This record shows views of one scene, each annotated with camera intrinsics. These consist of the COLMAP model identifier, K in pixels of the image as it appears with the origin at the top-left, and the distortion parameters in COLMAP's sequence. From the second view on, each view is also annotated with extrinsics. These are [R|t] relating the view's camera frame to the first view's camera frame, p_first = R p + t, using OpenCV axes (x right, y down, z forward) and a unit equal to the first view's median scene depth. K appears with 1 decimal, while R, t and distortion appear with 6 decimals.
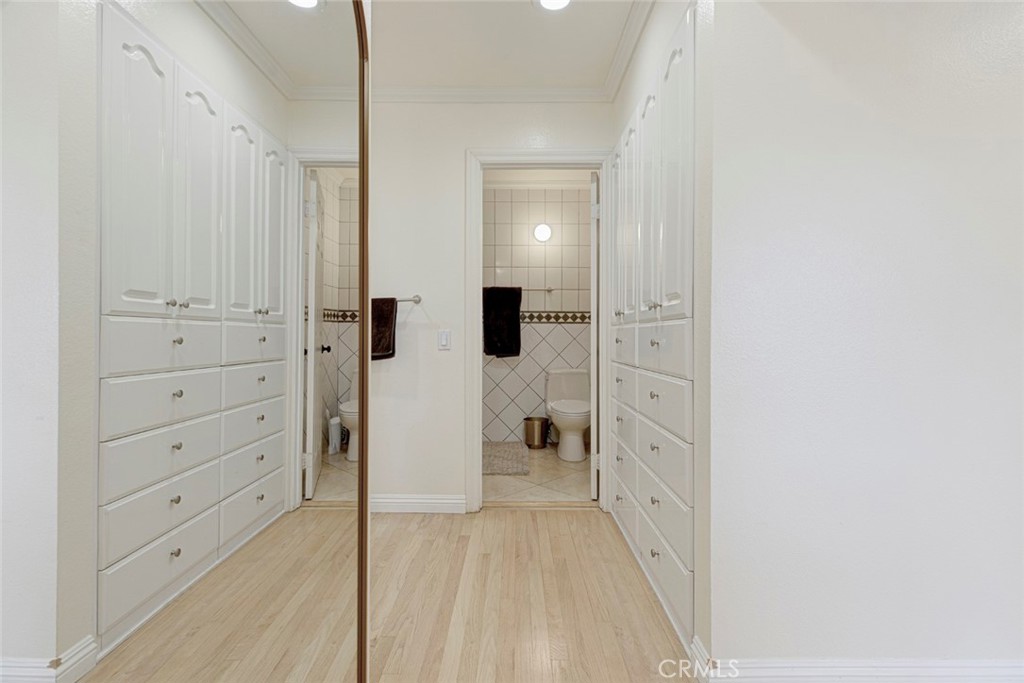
lens RADIAL K [[473.9, 0, 504.2], [0, 473.9, 336.9], [0, 0, 1]] dist [0.020253, -0.001707]
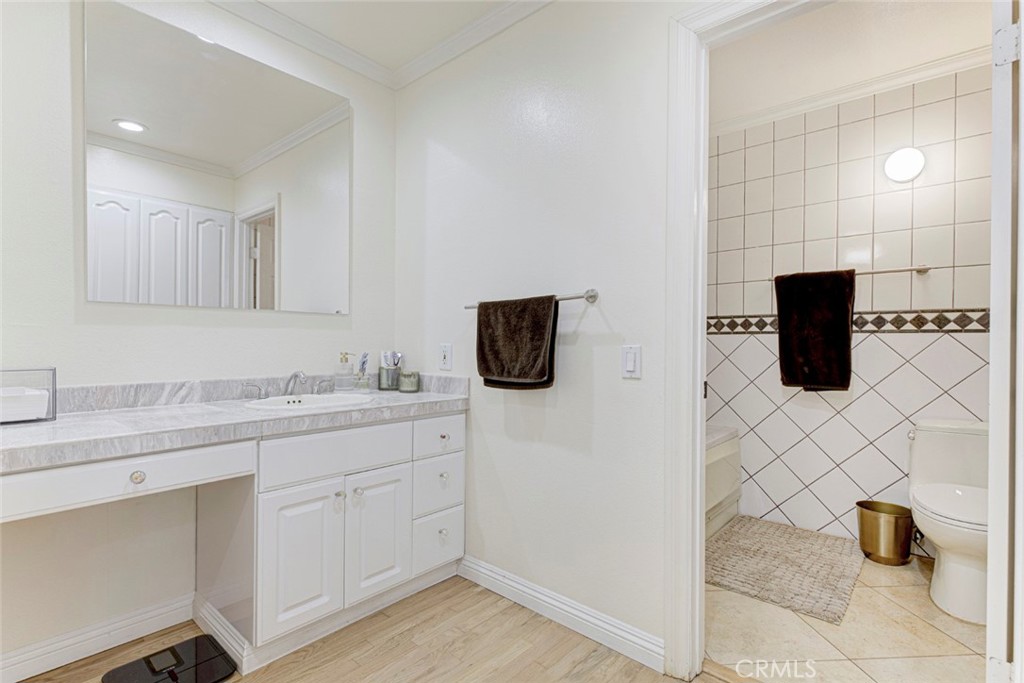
lens RADIAL K [[473.9, 0, 535.4], [0, 473.9, 347.6], [0, 0, 1]] dist [0.020253, -0.001707]
pose [[0.774910, 0.010364, -0.631987, 0.103367], [-0.012820, 0.999918, 0.000679, -0.007070], [0.631942, 0.007576, 0.774979, 0.315597]]
